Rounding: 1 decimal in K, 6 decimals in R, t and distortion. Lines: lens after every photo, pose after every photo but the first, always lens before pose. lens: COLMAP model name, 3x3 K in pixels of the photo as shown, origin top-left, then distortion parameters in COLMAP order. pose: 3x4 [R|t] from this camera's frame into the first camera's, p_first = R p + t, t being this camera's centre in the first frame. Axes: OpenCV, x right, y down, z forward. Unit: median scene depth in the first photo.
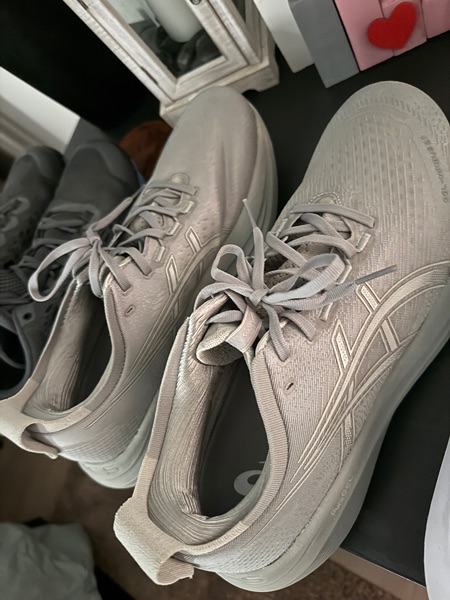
lens RADIAL K [[414.3, 0, 225.0], [0, 414.3, 300.0], [0, 0, 1]] dist [0.005905, -0.031067]
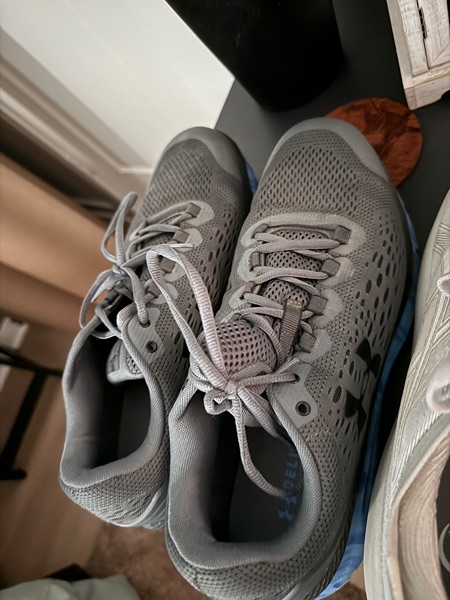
lens RADIAL K [[414.3, 0, 225.0], [0, 414.3, 300.0], [0, 0, 1]] dist [0.005905, -0.031067]
pose [[0.999547, 0.025739, 0.015604, -0.464390], [-0.025480, 0.999538, -0.016577, -0.076626], [-0.016023, 0.016172, 0.999741, 0.330918]]
